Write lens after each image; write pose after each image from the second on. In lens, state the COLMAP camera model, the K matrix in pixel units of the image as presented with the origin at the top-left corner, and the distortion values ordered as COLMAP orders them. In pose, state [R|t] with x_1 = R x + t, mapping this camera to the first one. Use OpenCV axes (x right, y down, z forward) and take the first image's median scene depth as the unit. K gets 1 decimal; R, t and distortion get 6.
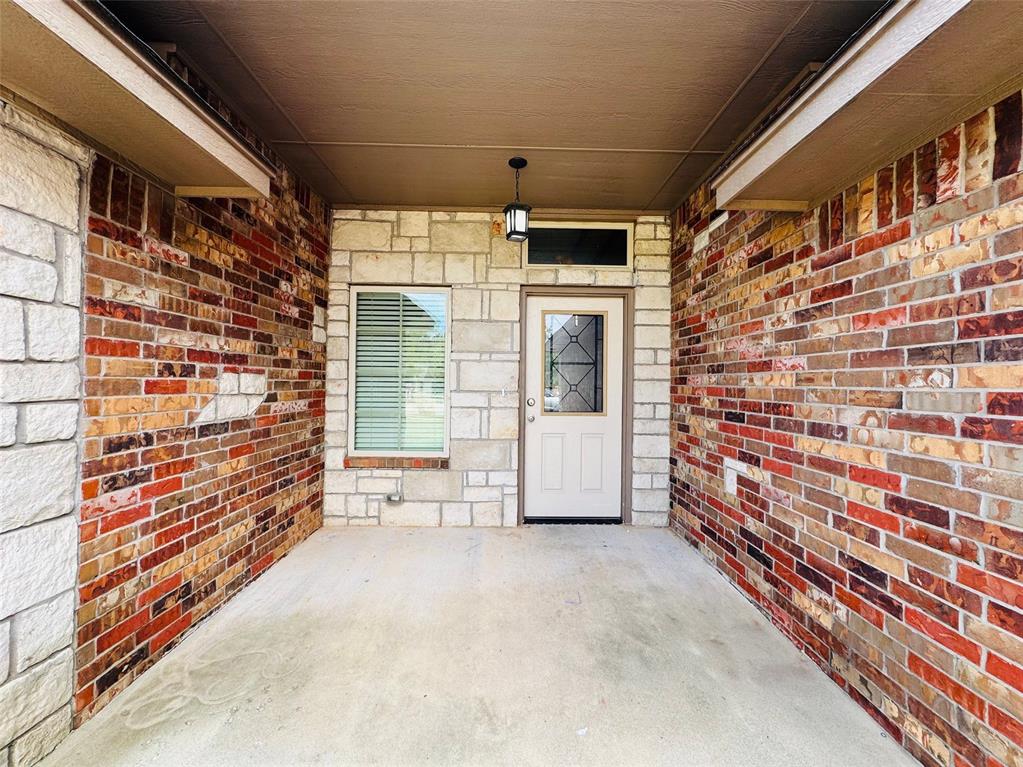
lens RADIAL K [[407.2, 0, 518.4], [0, 407.2, 378.5], [0, 0, 1]] dist [-0.001690, -0.010341]
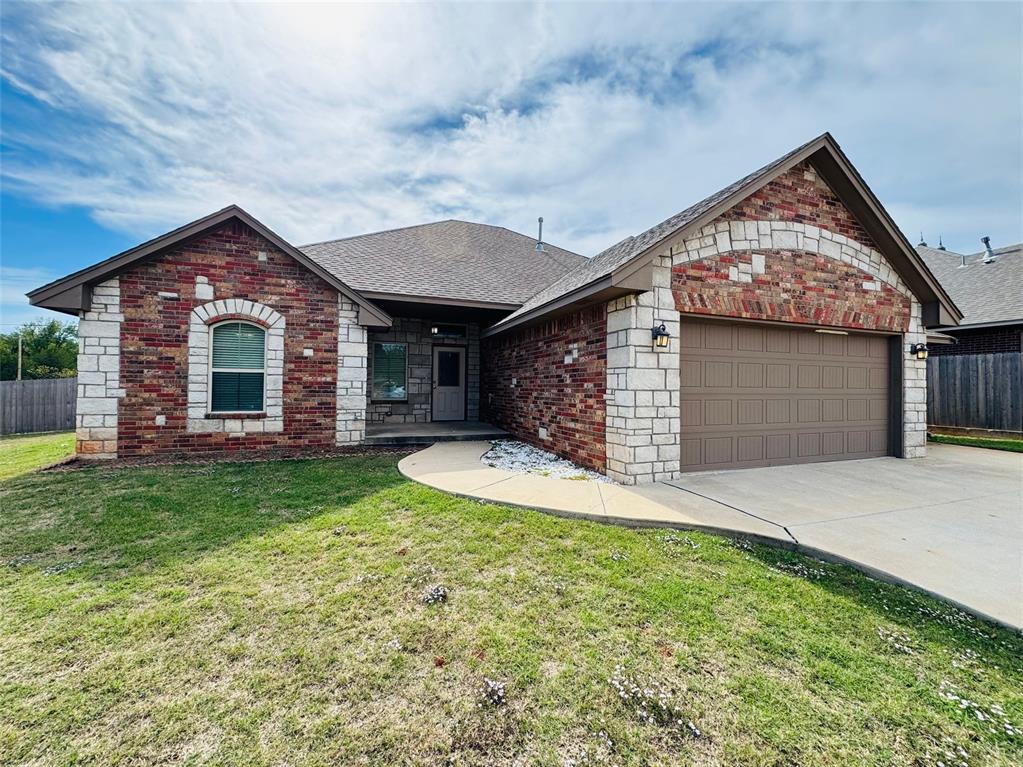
lens RADIAL K [[410.2, 0, 509.4], [0, 410.2, 379.7], [0, 0, 1]] dist [-0.002738, -0.000543]
pose [[0.949141, 0.006008, 0.314795, -0.410244], [-0.004976, 0.999979, -0.004080, 0.053545], [-0.314813, 0.002306, 0.949151, -2.100469]]
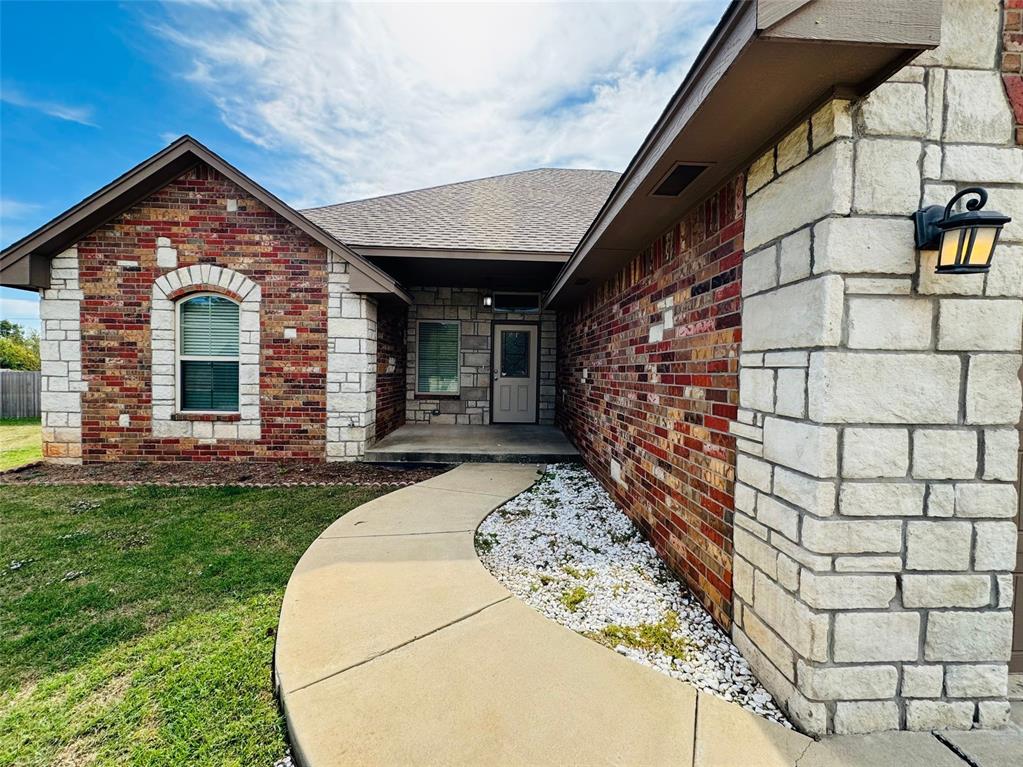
lens RADIAL K [[410.2, 0, 509.4], [0, 410.2, 379.7], [0, 0, 1]] dist [-0.002738, -0.000543]
pose [[0.999935, 0.006853, 0.009164, 0.090048], [-0.007169, 0.999365, 0.034897, 0.024513], [-0.008920, -0.034961, 0.999349, -1.327562]]
